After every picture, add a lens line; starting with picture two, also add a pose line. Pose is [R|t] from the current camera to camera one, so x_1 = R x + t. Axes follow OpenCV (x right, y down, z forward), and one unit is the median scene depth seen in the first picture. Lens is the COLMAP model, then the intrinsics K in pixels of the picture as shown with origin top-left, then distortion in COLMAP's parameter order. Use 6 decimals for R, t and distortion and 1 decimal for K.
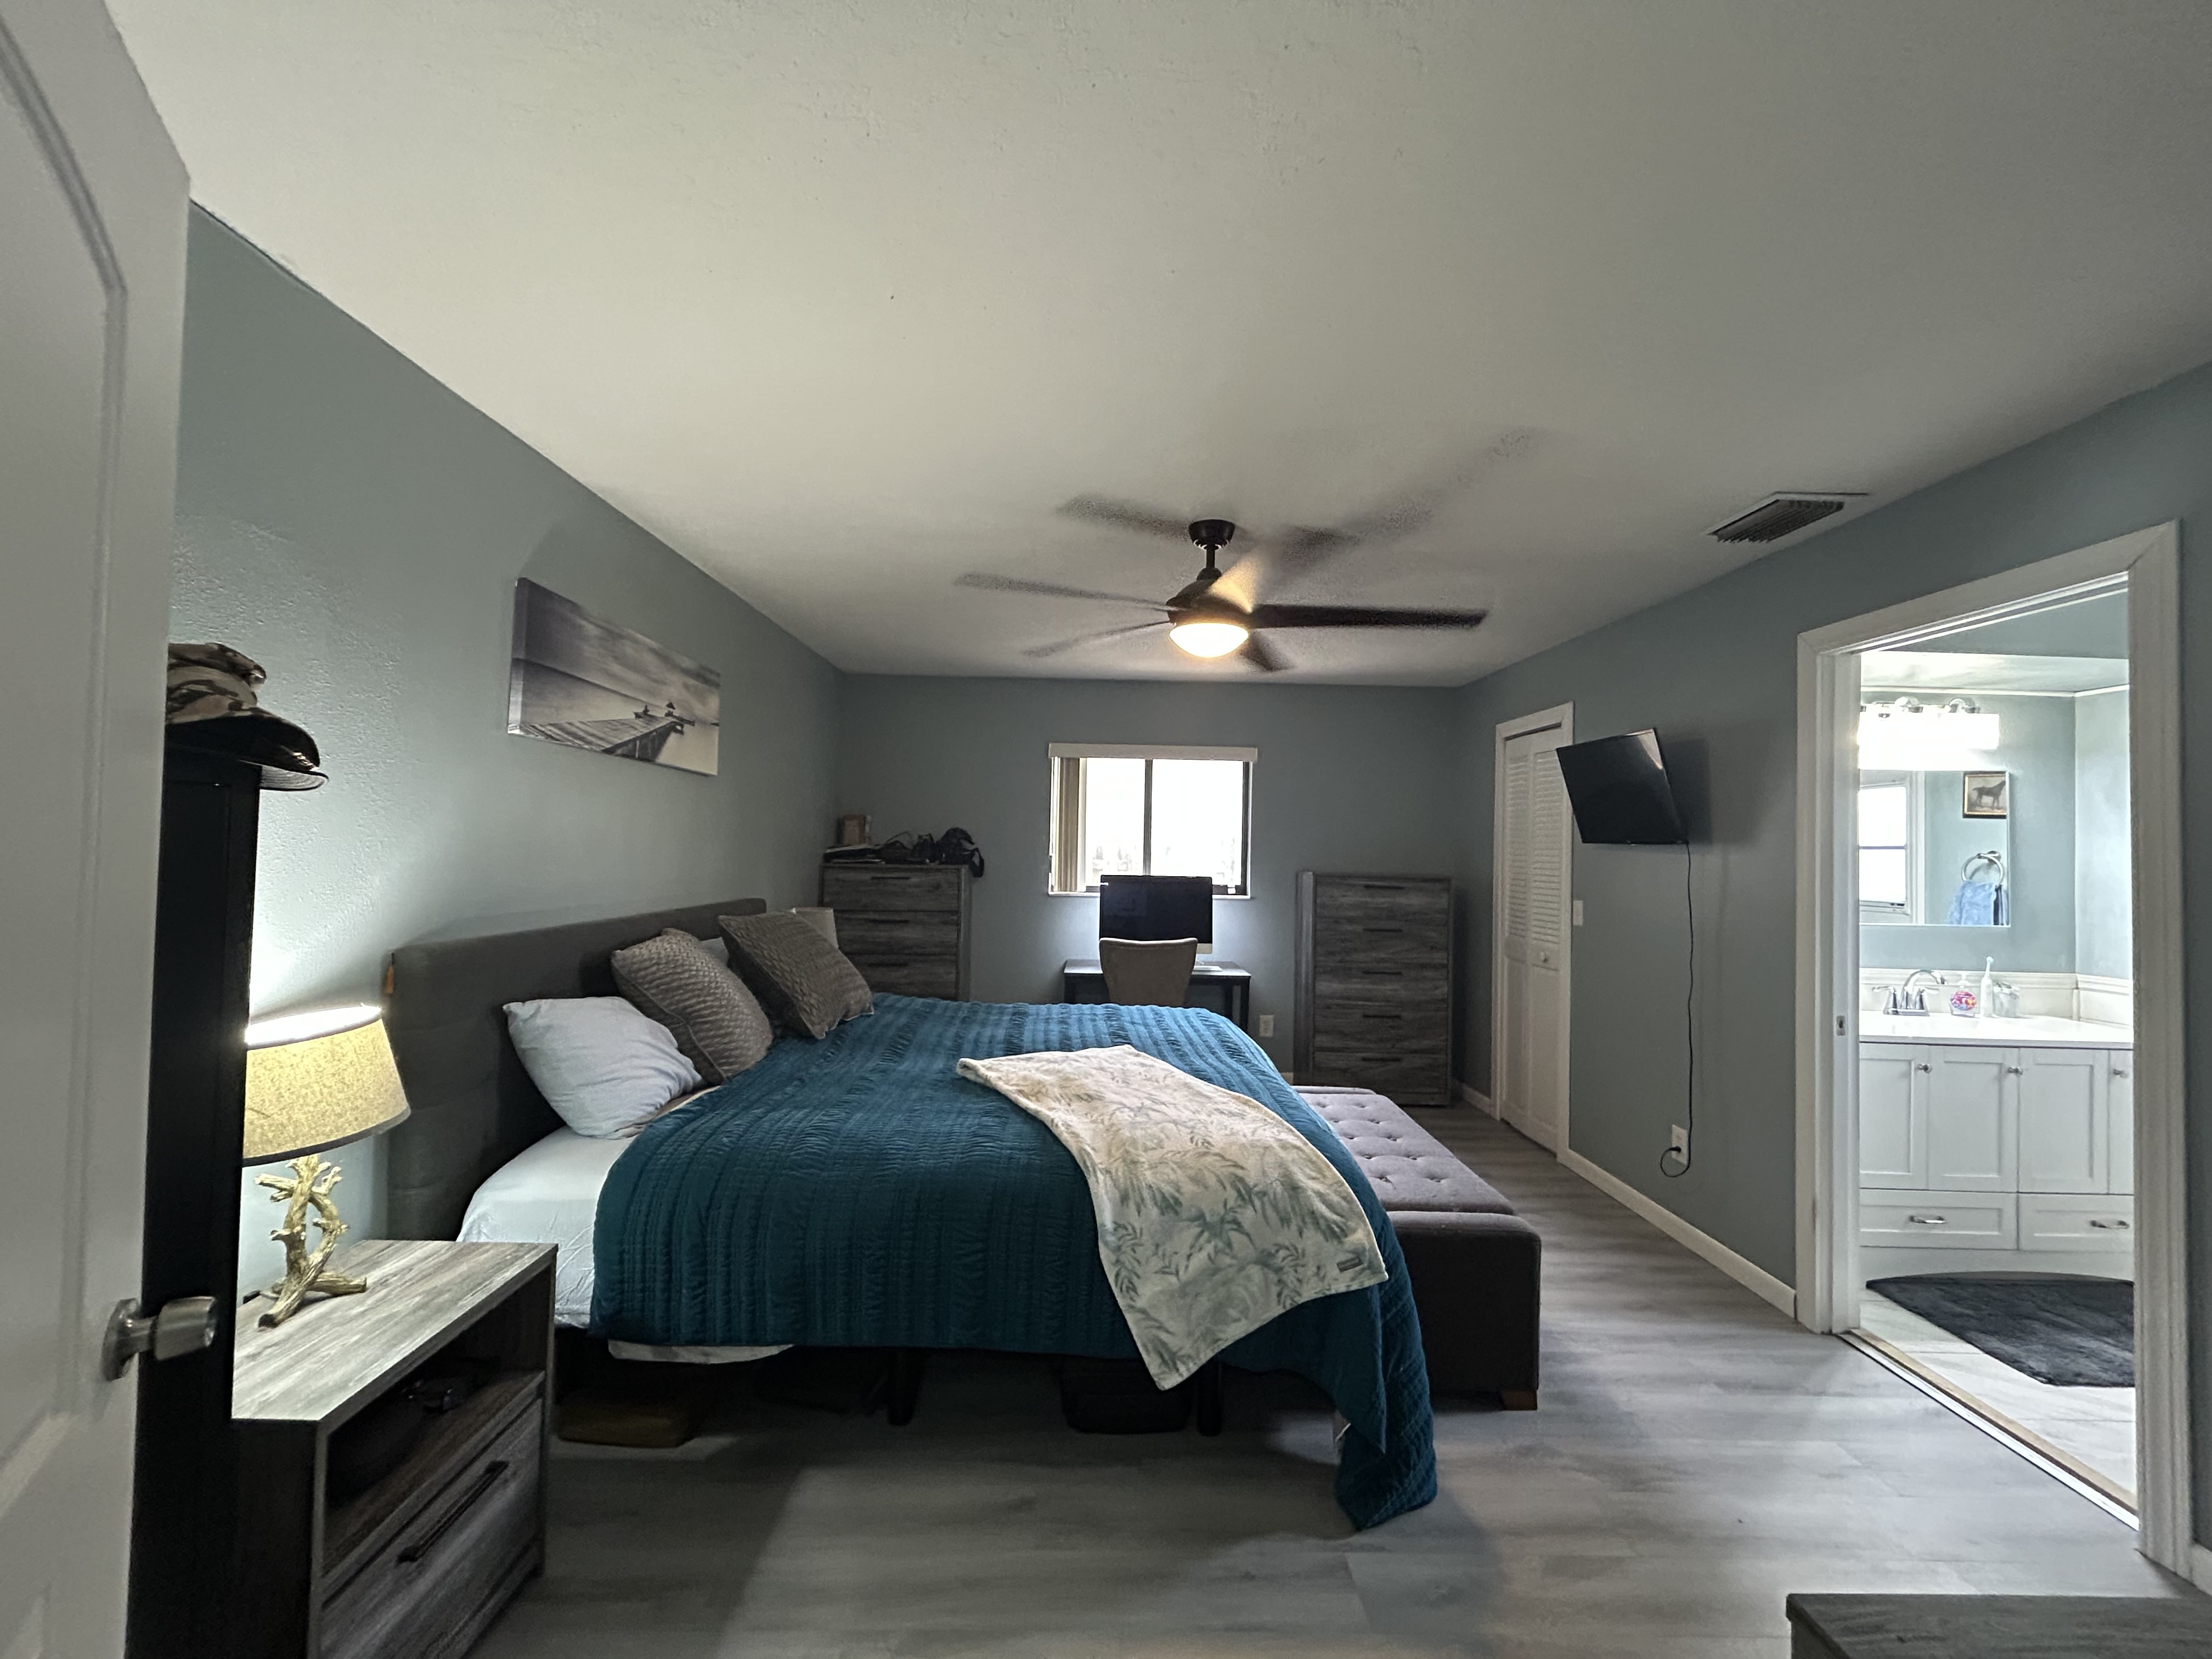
lens RADIAL K [[885.5, 0, 1106.6], [0, 885.5, 827.9], [0, 0, 1]] dist [0.000515, 0.000019]
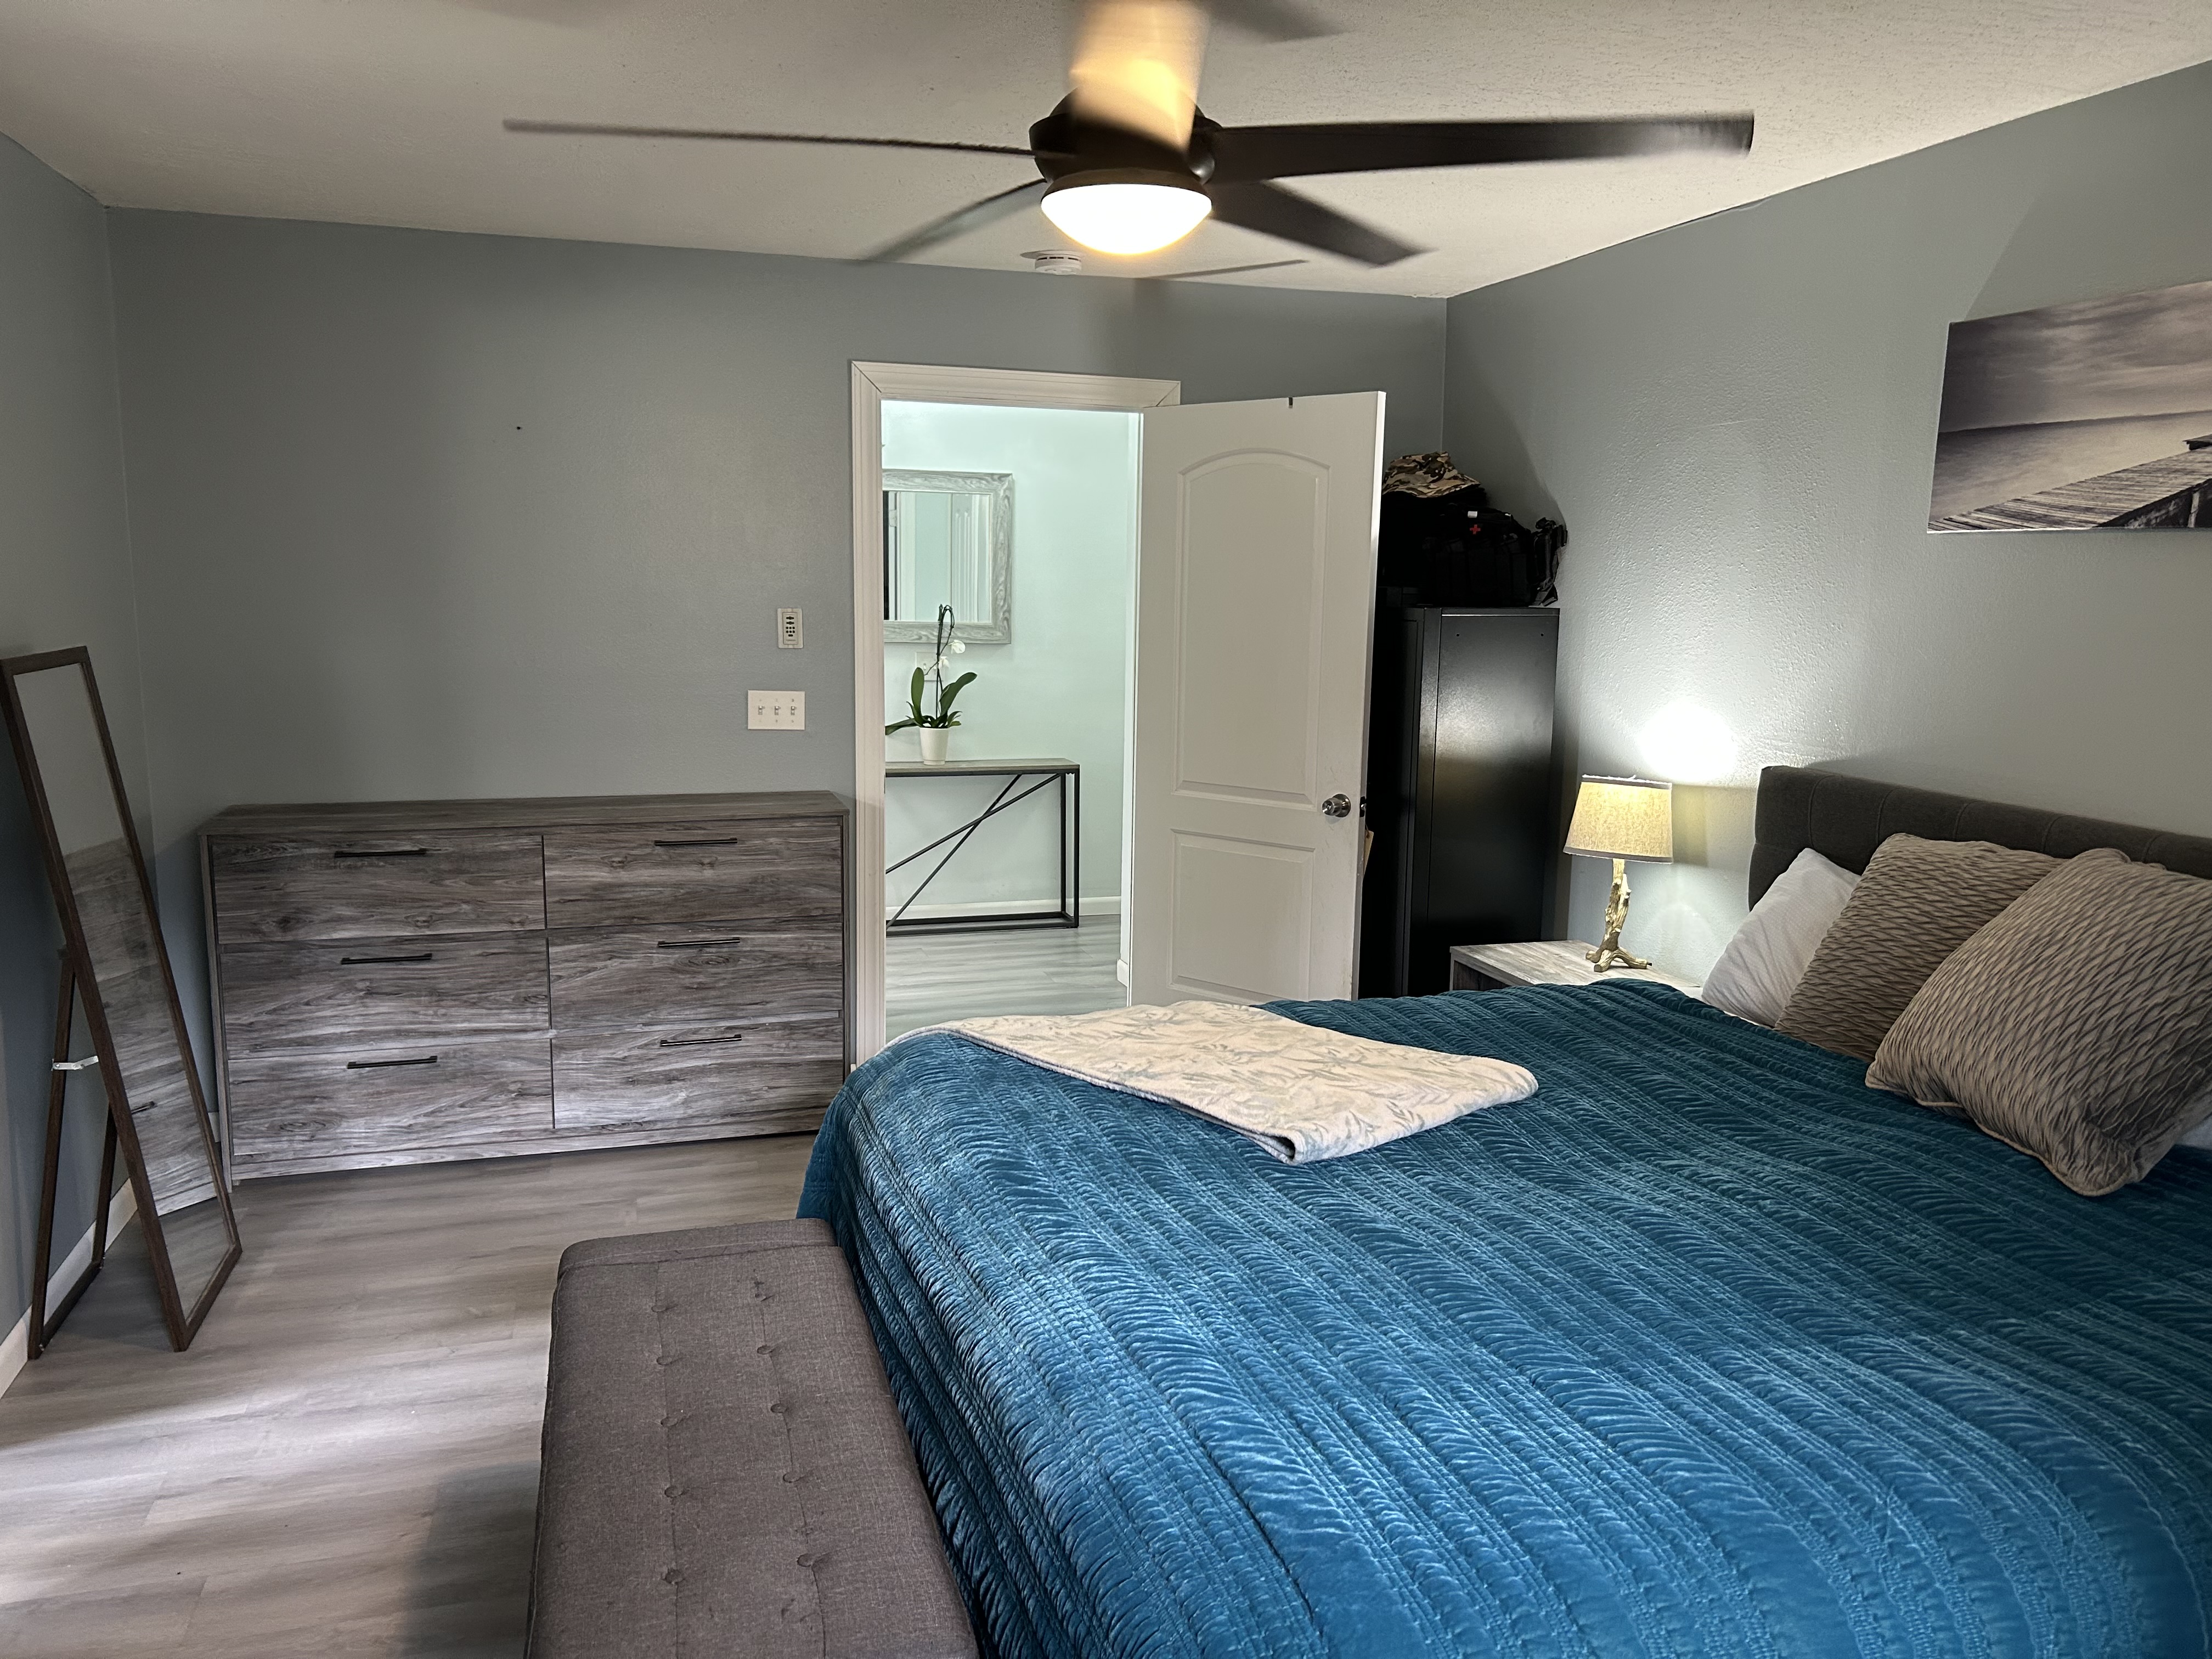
lens RADIAL K [[1659.3, 0, 1122.5], [0, 1659.3, 833.1], [0, 0, 1]] dist [0.059491, -0.069071]
pose [[-0.957318, 0.008349, -0.288917, 0.361559], [-0.029440, 0.991567, 0.126203, -0.007879], [0.287535, 0.129322, -0.948999, 1.814010]]
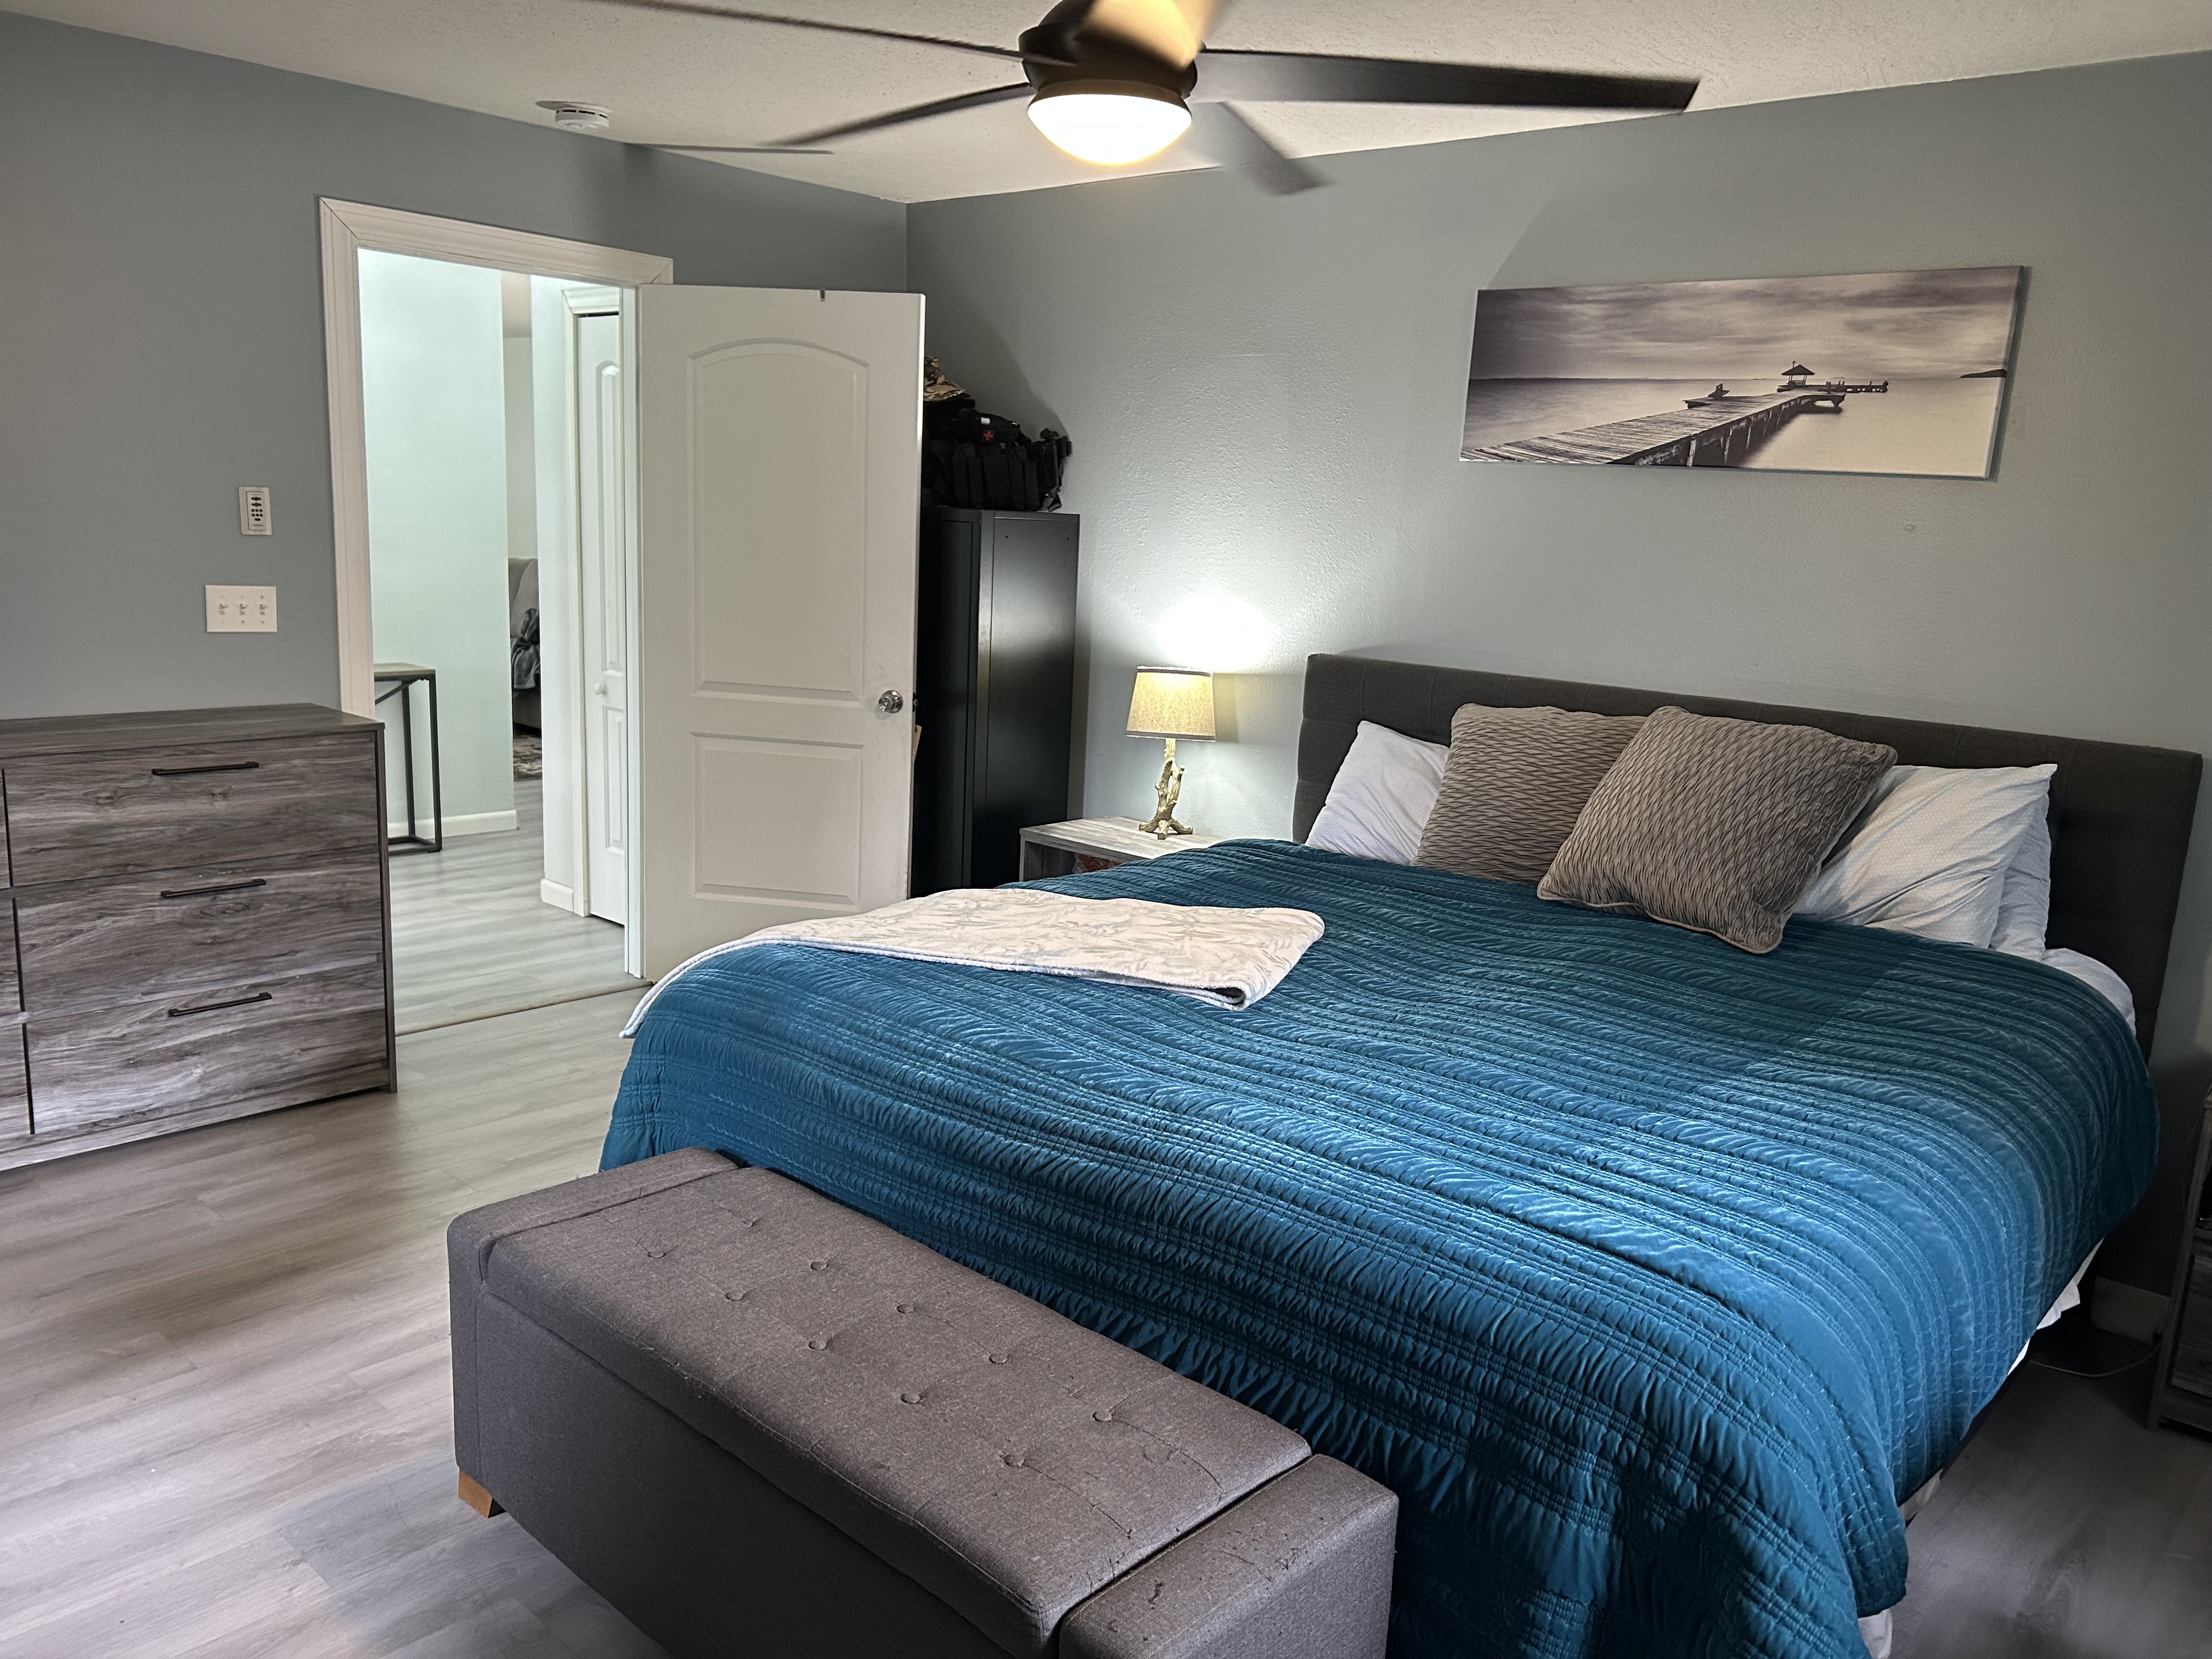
lens RADIAL K [[1659.3, 0, 1114.0], [0, 1659.3, 826.3], [0, 0, 1]] dist [0.059491, -0.069071]
pose [[-0.674176, 0.086177, -0.733526, 0.783676], [-0.046780, 0.986193, 0.158856, 0.012753], [0.737088, 0.141411, -0.660836, 1.610310]]
